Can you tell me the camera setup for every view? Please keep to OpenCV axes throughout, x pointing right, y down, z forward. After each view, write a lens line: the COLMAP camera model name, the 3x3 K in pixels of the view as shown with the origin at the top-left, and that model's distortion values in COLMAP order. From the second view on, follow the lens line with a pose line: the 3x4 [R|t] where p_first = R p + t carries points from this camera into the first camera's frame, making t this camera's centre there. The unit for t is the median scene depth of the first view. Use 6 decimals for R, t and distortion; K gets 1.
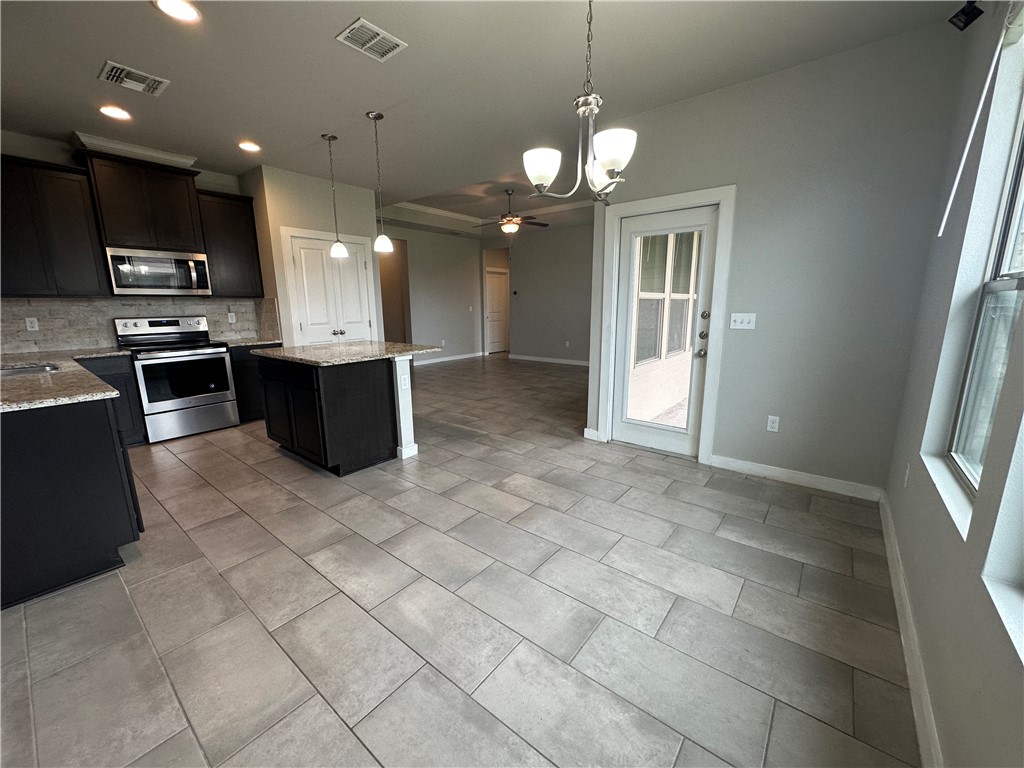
lens RADIAL K [[408.8, 0, 514.2], [0, 408.8, 387.6], [0, 0, 1]] dist [-0.005763, 0.000813]
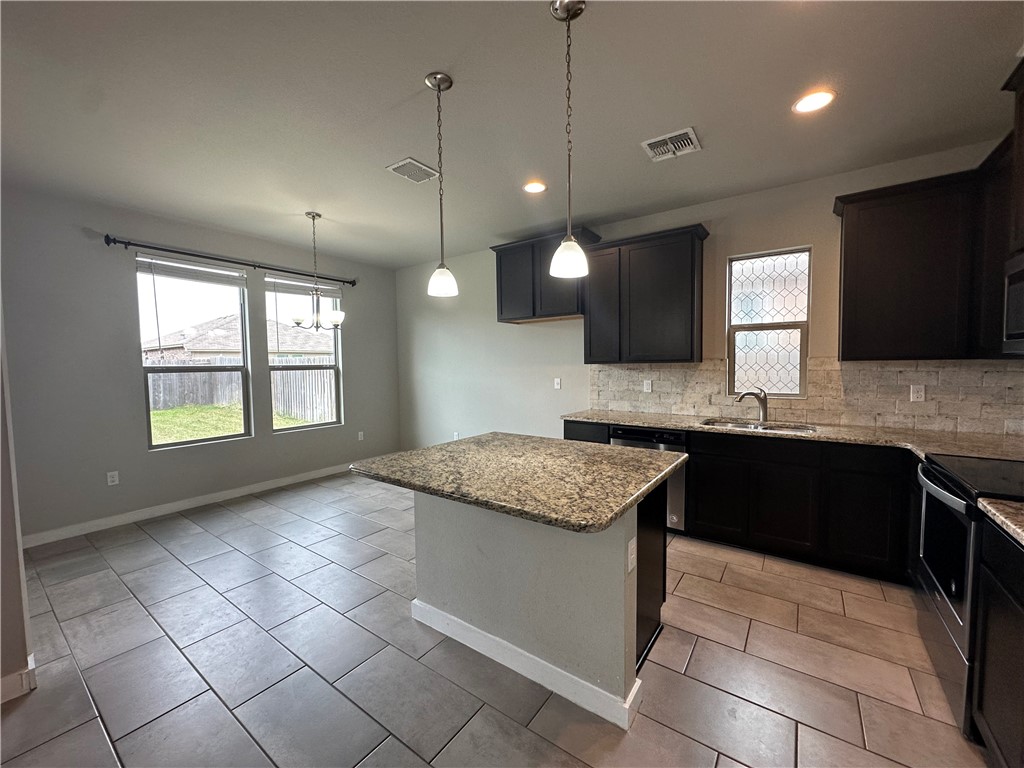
lens RADIAL K [[408.8, 0, 508.2], [0, 408.8, 384.4], [0, 0, 1]] dist [-0.005763, 0.000813]
pose [[-0.998972, 0.020905, -0.040214, -0.422977], [0.009992, 0.967023, 0.254495, -0.393991], [0.044208, 0.253831, -0.966238, 1.772868]]
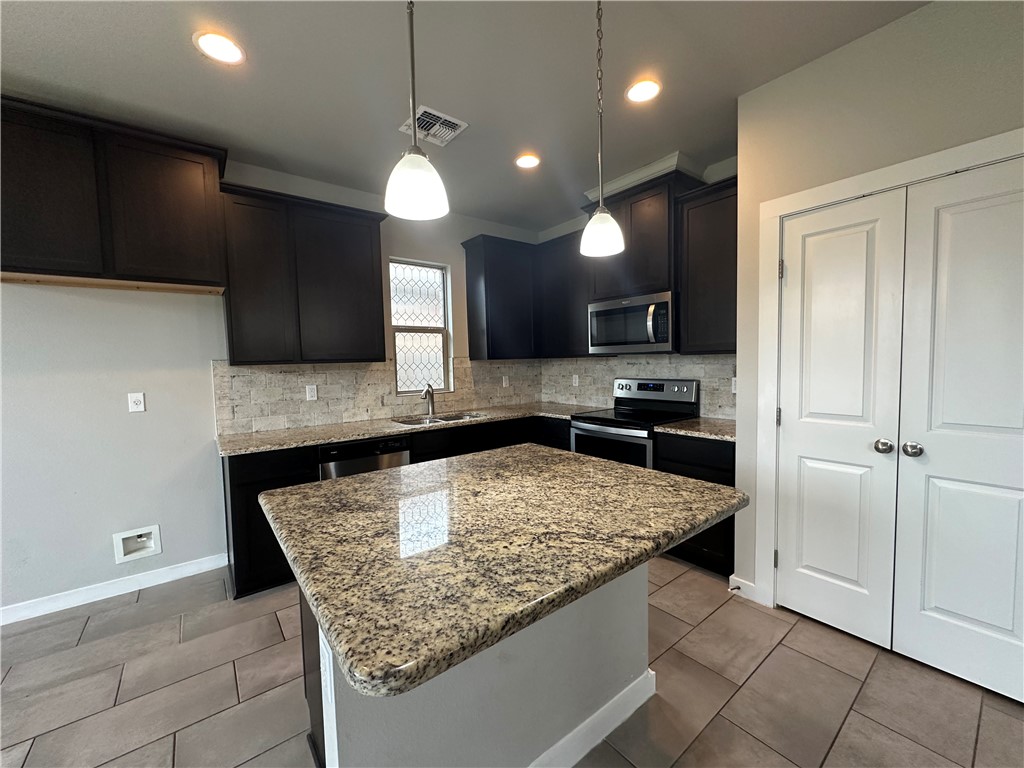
lens RADIAL K [[408.8, 0, 515.1], [0, 408.8, 385.5], [0, 0, 1]] dist [-0.005763, 0.000813]
pose [[-0.232373, 0.070695, -0.970054, -0.049759], [-0.174771, 0.978086, 0.113146, -0.283838], [0.956796, 0.195829, -0.214925, 1.273331]]
